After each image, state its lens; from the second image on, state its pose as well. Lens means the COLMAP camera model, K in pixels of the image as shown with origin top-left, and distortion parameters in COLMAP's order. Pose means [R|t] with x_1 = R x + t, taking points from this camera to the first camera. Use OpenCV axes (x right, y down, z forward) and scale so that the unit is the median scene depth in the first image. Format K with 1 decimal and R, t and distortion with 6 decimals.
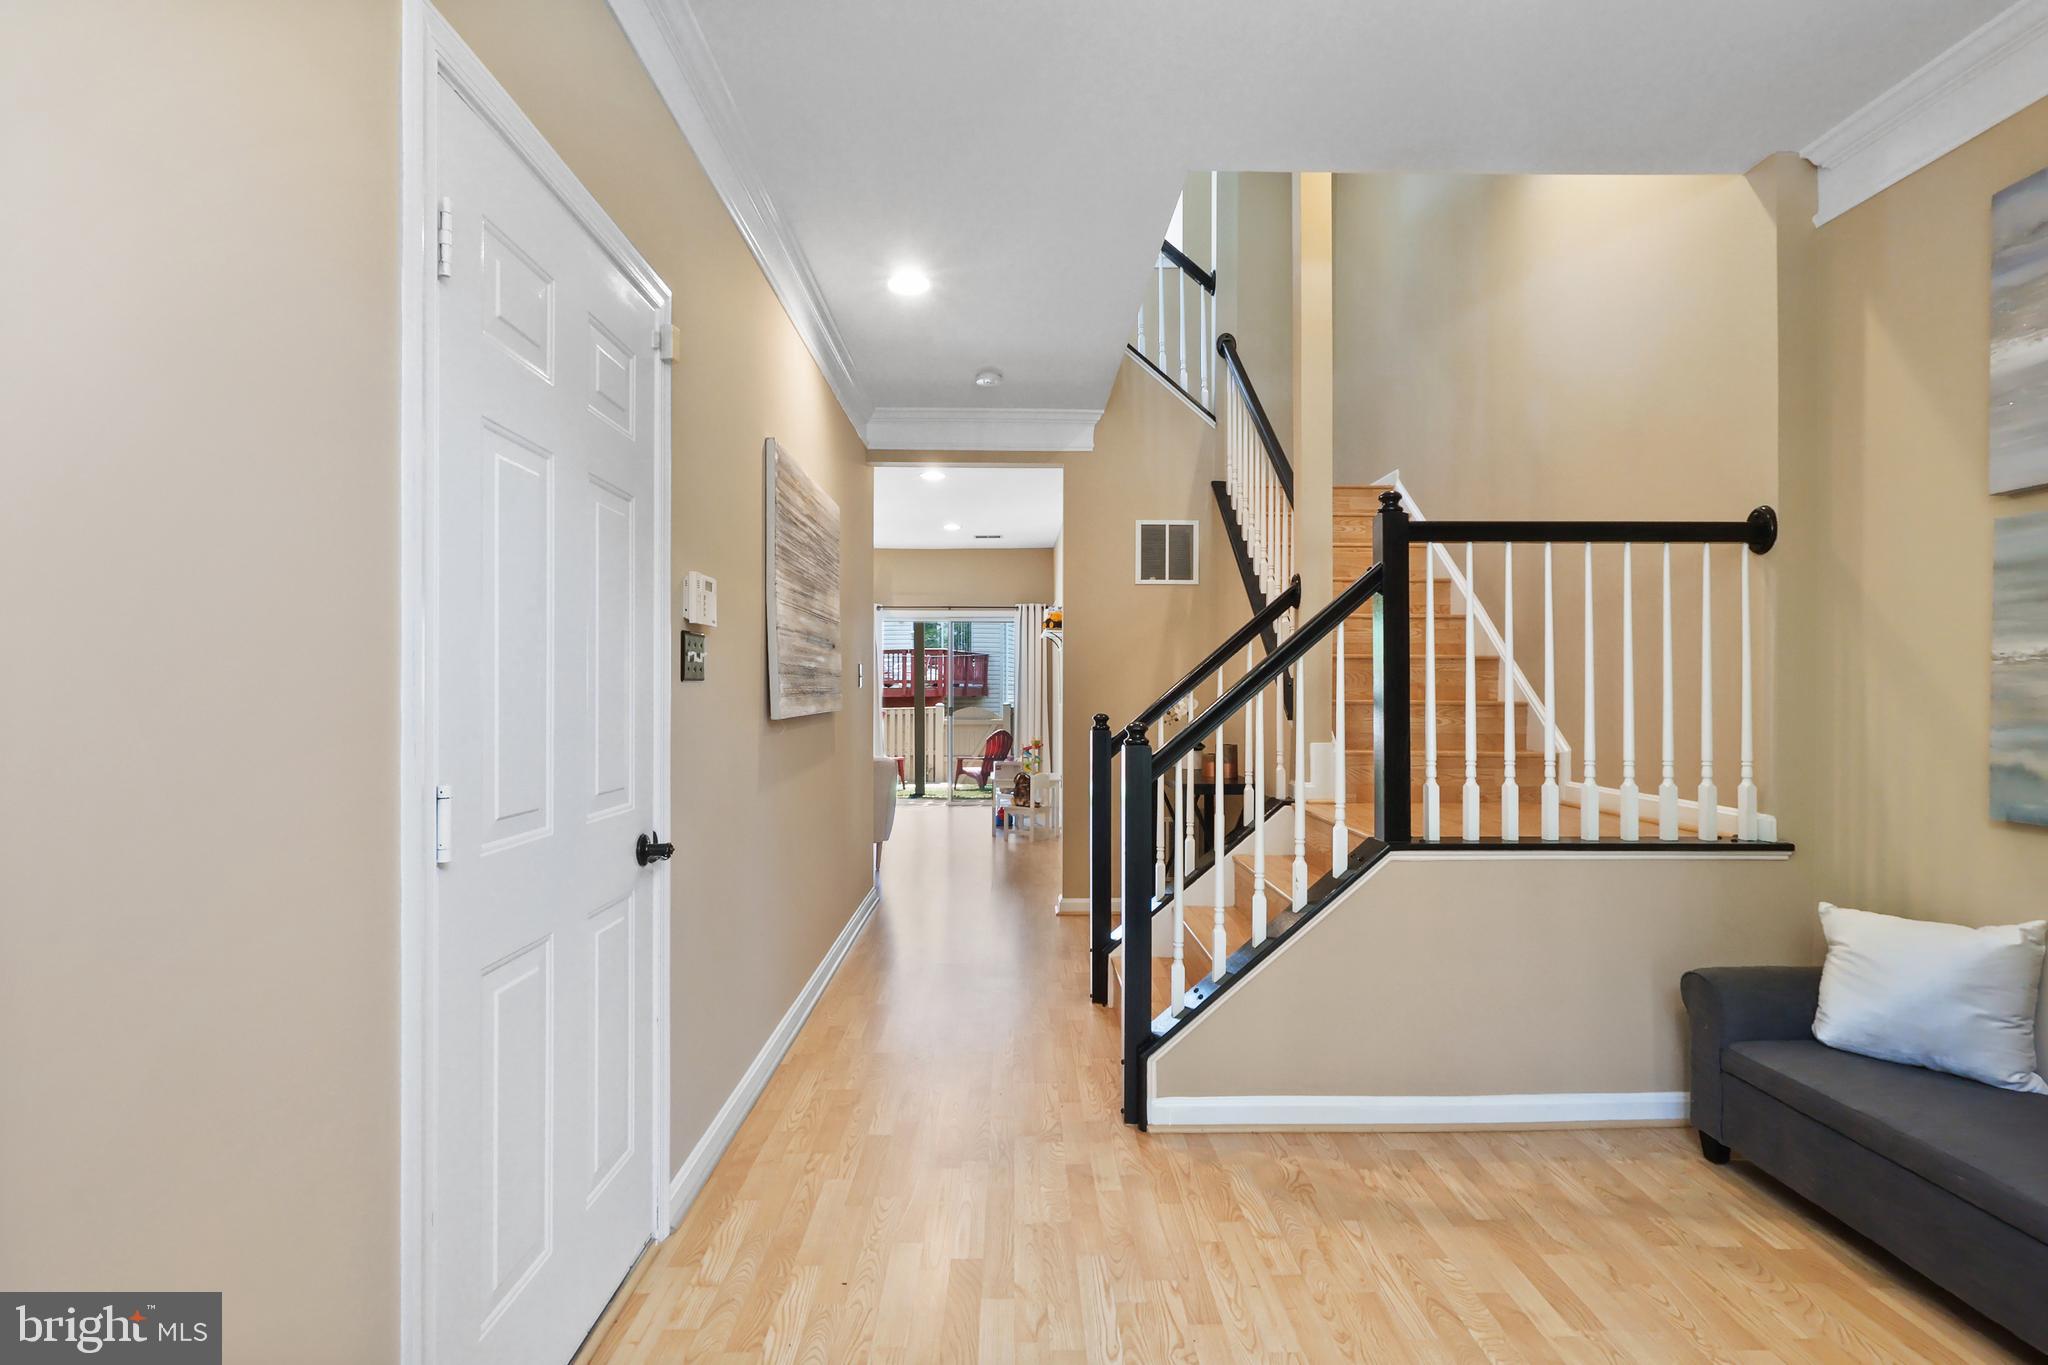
lens RADIAL K [[964.0, 0, 1023.1], [0, 964.0, 692.3], [0, 0, 1]] dist [-0.003924, 0.002310]
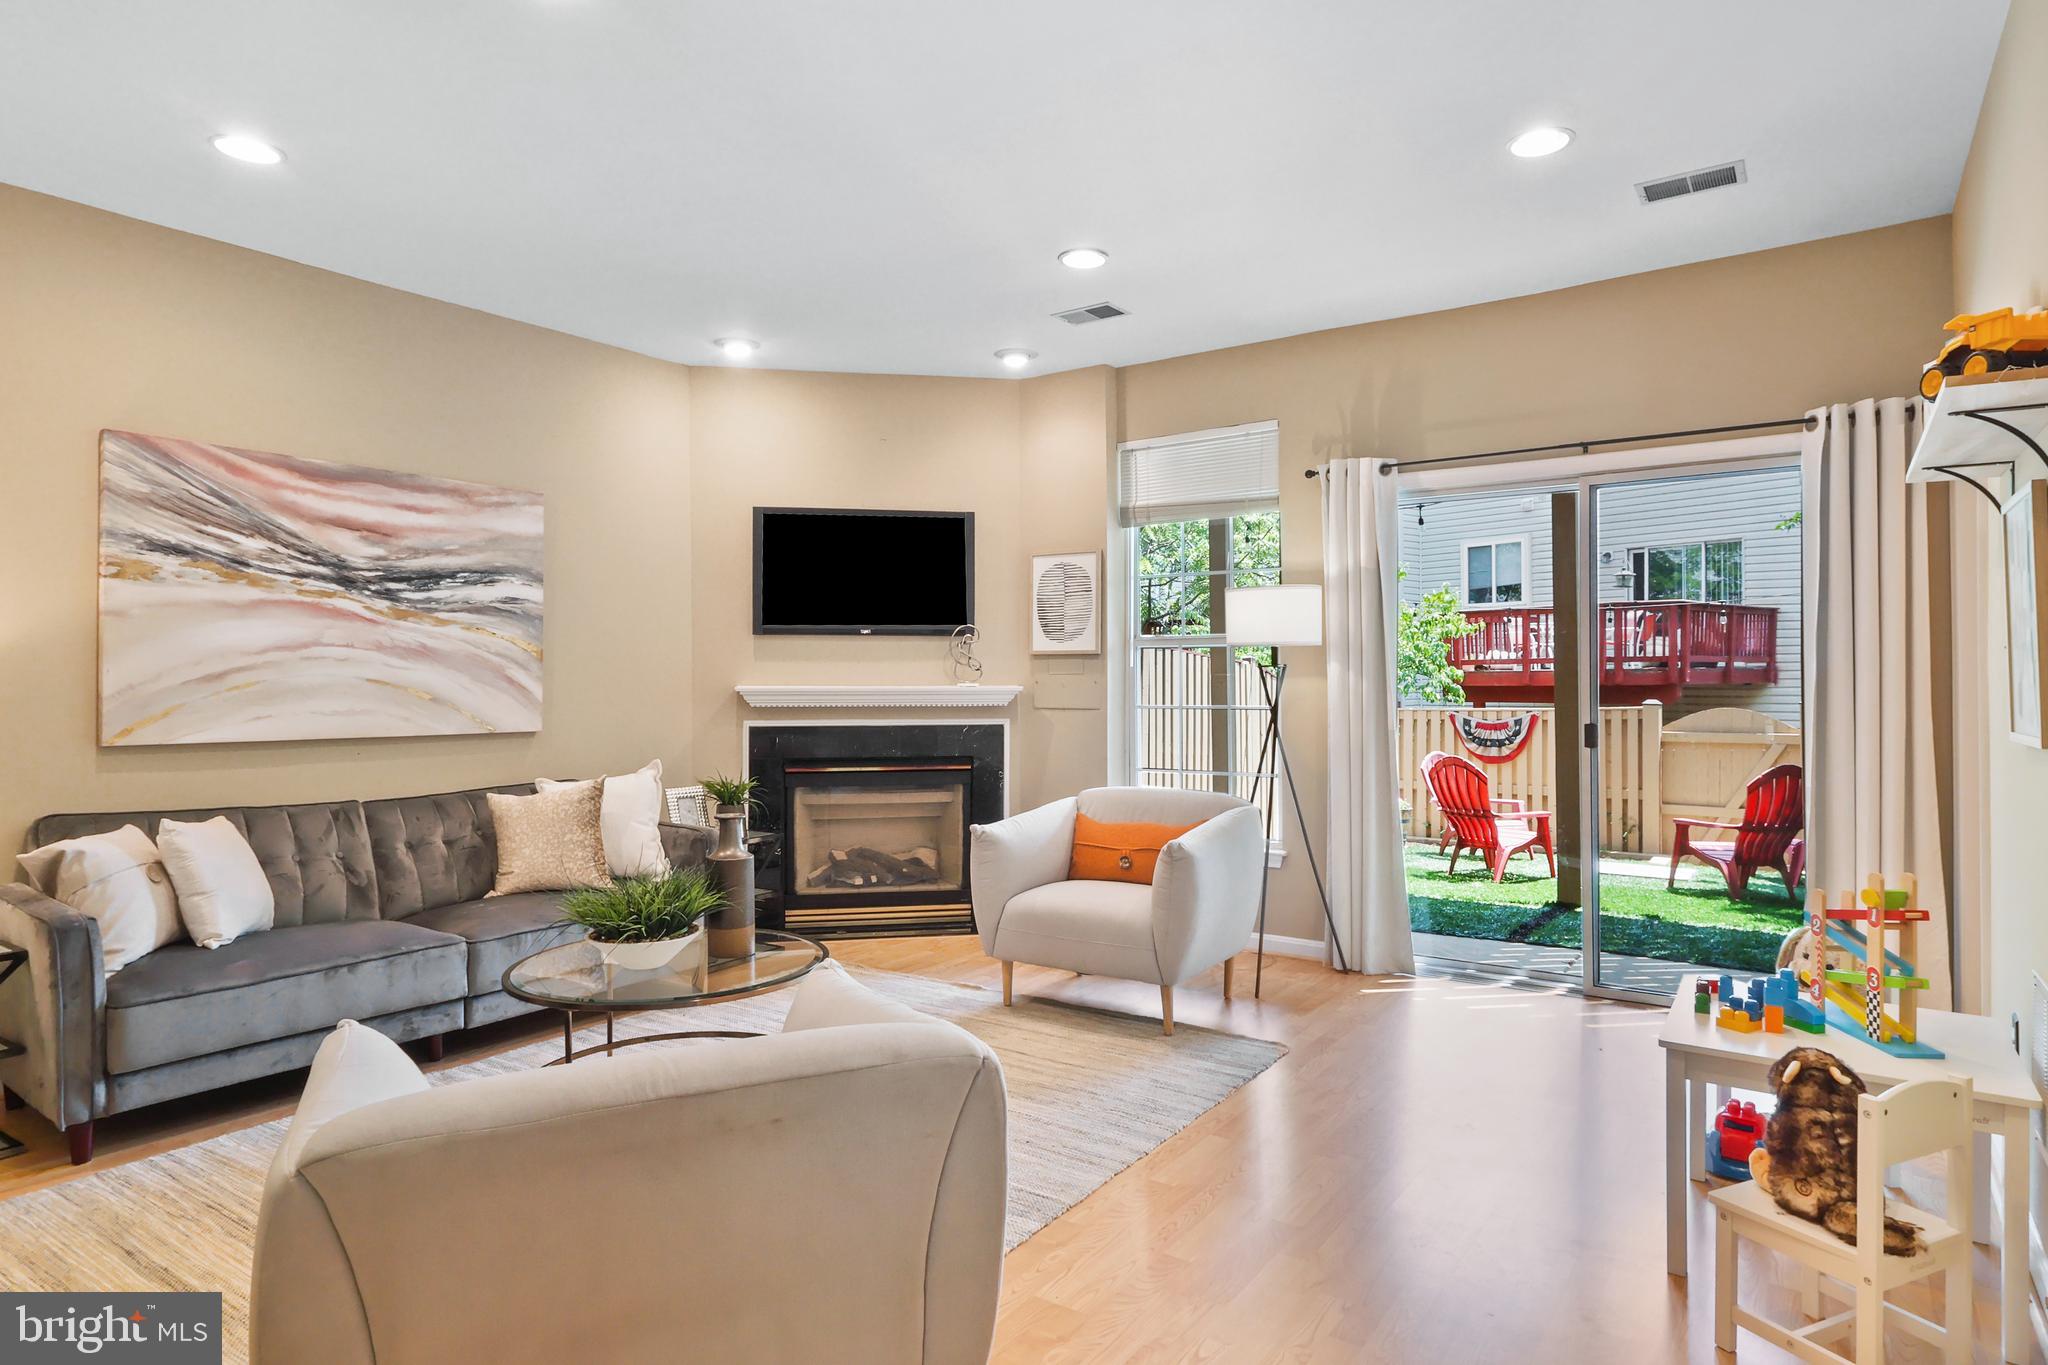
lens RADIAL K [[1115.0, 0, 1032.5], [0, 1115.0, 685.8], [0, 0, 1]] dist [-0.001041, -0.001000]
pose [[0.802845, -0.003391, -0.596178, 0.006408], [0.008572, 0.999946, 0.005856, -0.004841], [0.596126, -0.009812, 0.802831, 0.549657]]
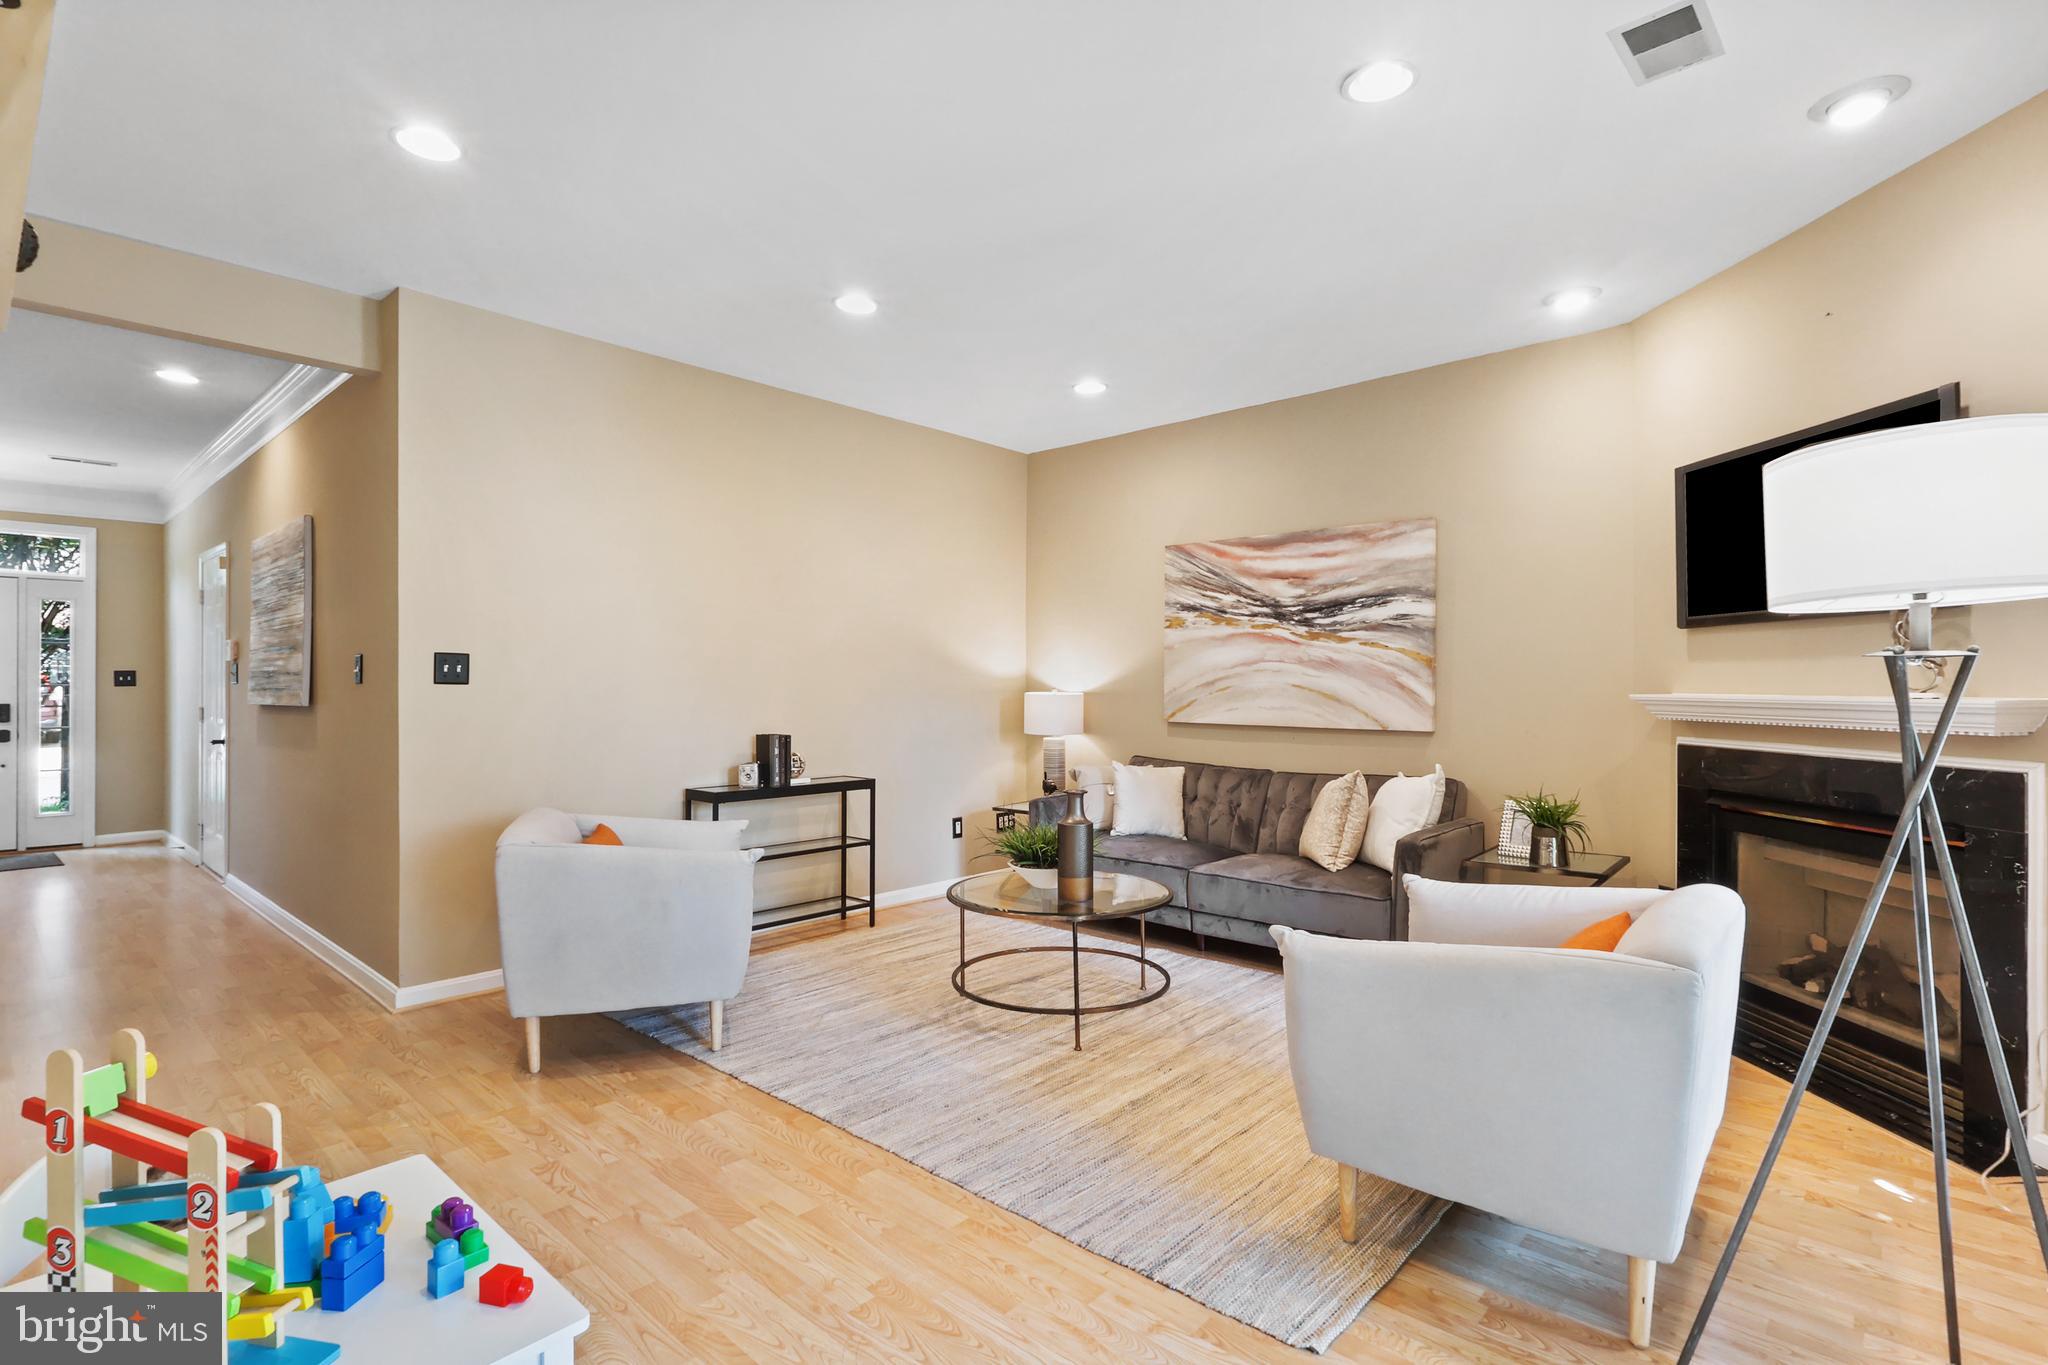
lens RADIAL K [[964.0, 0, 1022.5], [0, 964.0, 686.3], [0, 0, 1]] dist [-0.003924, 0.002310]
pose [[-0.680903, -0.007639, -0.732334, 0.058990], [-0.002537, 0.999964, -0.008071, 0.006935], [0.732370, -0.003637, -0.680898, 2.196809]]
